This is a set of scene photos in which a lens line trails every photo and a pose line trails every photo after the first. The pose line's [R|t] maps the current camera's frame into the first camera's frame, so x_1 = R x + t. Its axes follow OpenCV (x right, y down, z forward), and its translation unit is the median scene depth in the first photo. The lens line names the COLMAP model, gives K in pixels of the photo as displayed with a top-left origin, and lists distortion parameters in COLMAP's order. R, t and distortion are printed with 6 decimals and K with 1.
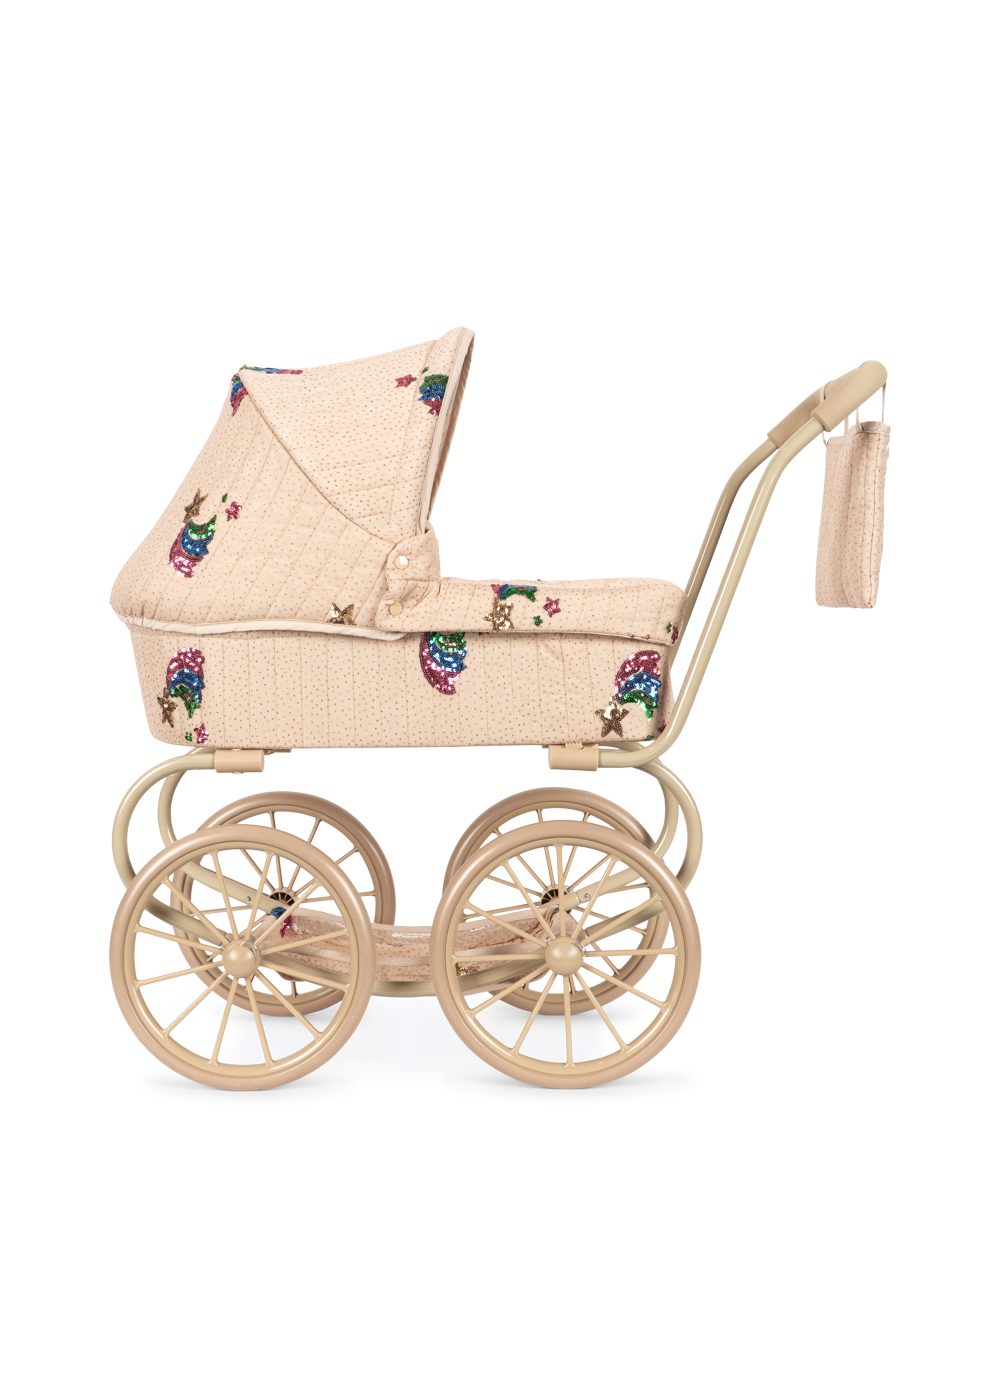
lens RADIAL K [[1547.3, 0, 500.0], [0, 1547.3, 700.0], [0, 0, 1]] dist [-0.013462, -0.005017]
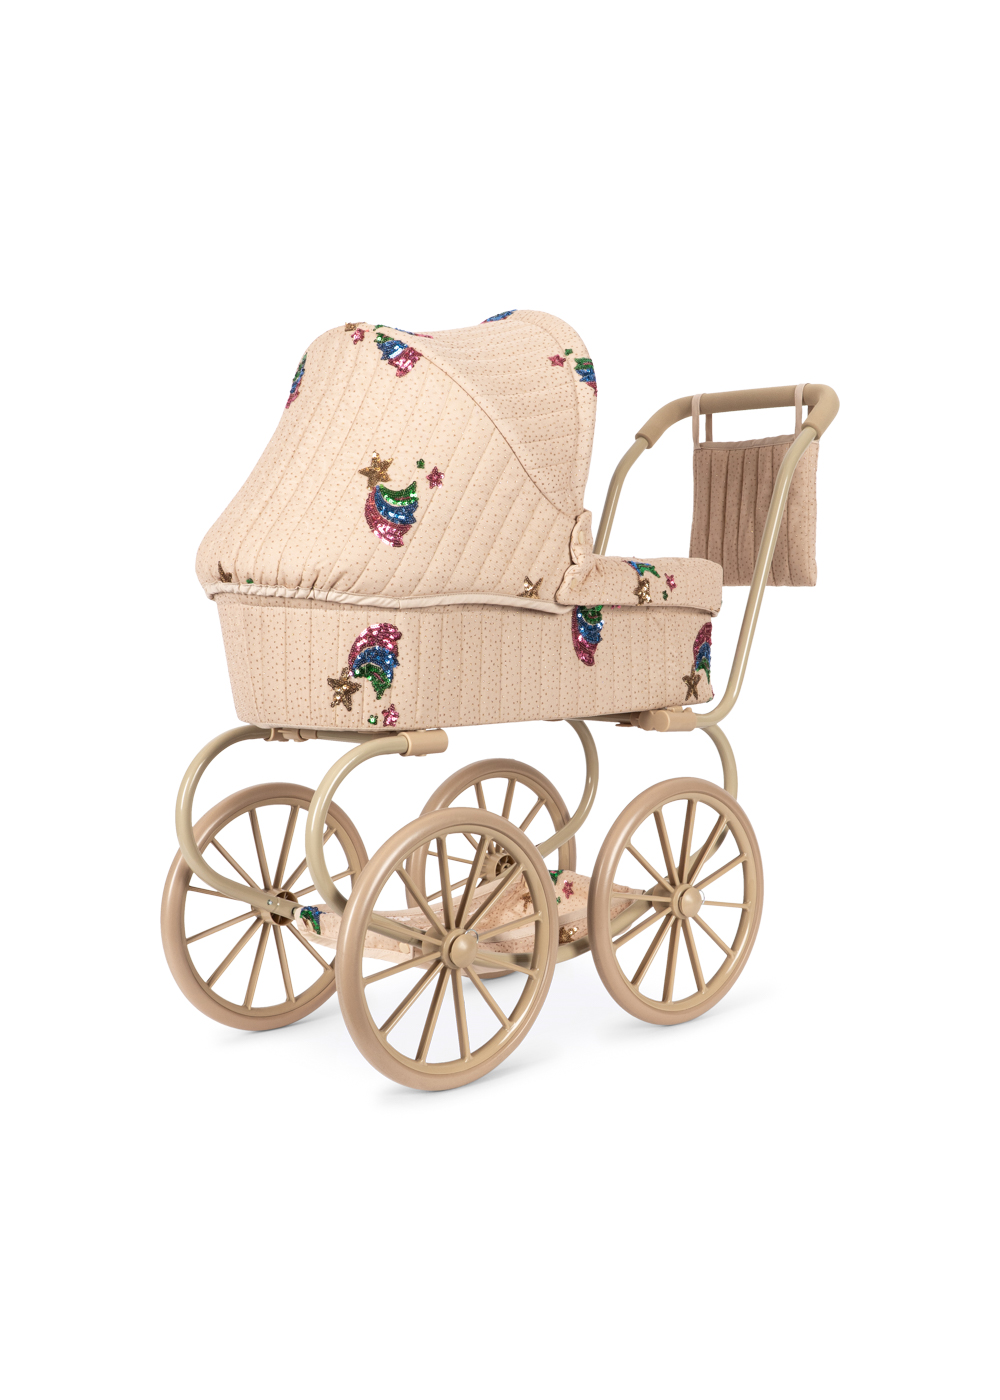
lens RADIAL K [[1547.3, 0, 500.0], [0, 1547.3, 700.0], [0, 0, 1]] dist [-0.013462, -0.005017]
pose [[0.735395, -0.041094, 0.676392, -0.785066], [0.041495, 0.999017, 0.015579, 0.000660], [-0.676367, 0.016610, 0.736377, 0.273884]]
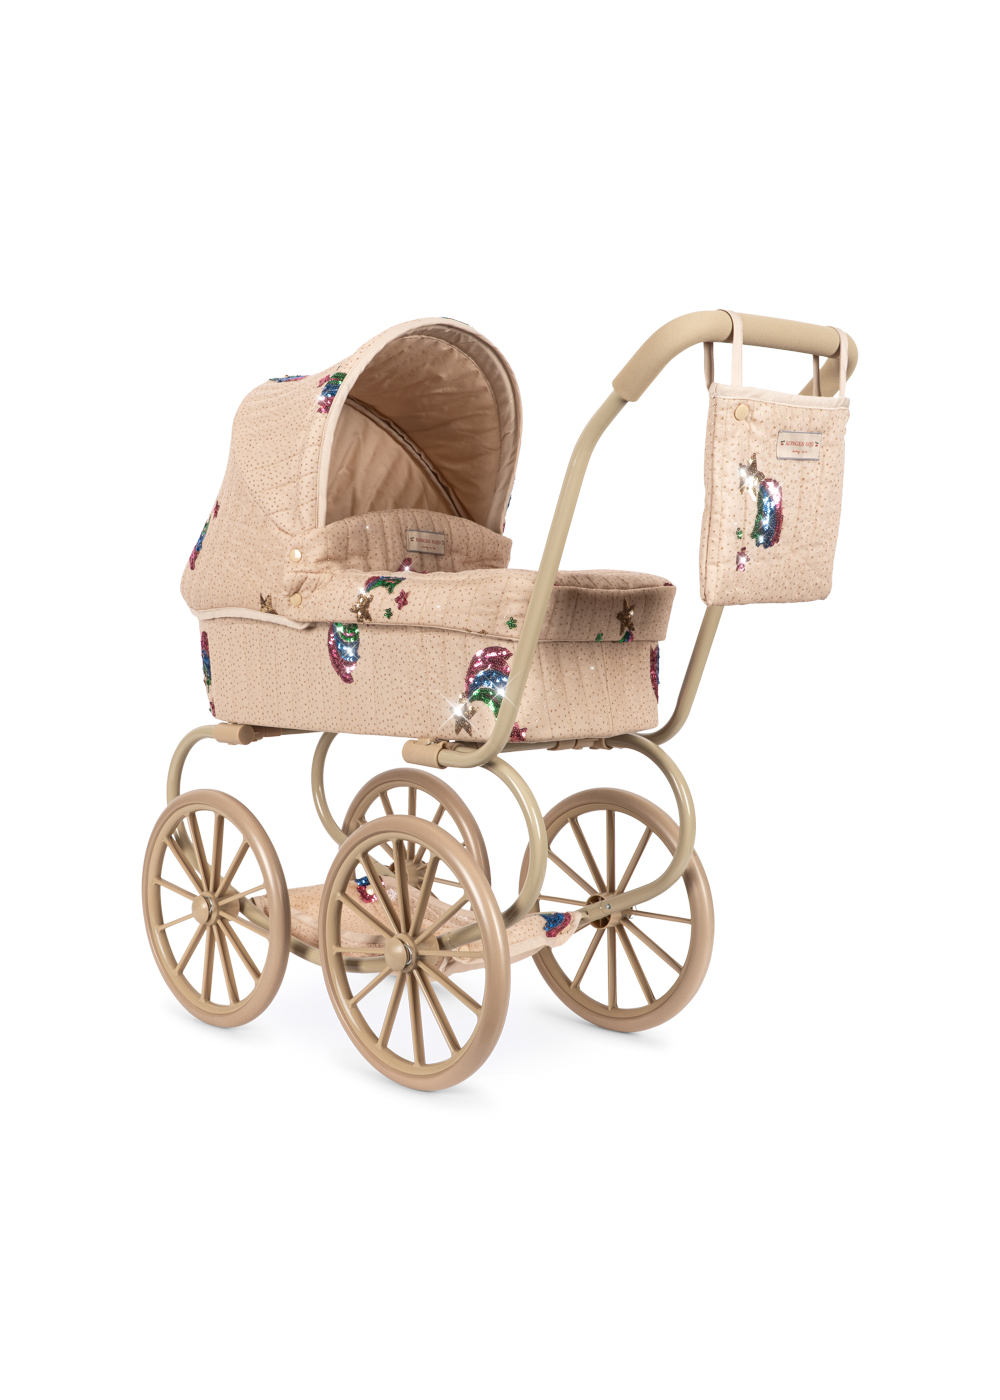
lens RADIAL K [[1547.3, 0, 500.0], [0, 1547.3, 700.0], [0, 0, 1]] dist [-0.013462, -0.005017]
pose [[0.741414, 0.055909, -0.668715, 0.733618], [-0.044186, 0.998428, 0.034485, -0.032299], [0.669592, 0.003980, 0.742719, 0.302120]]
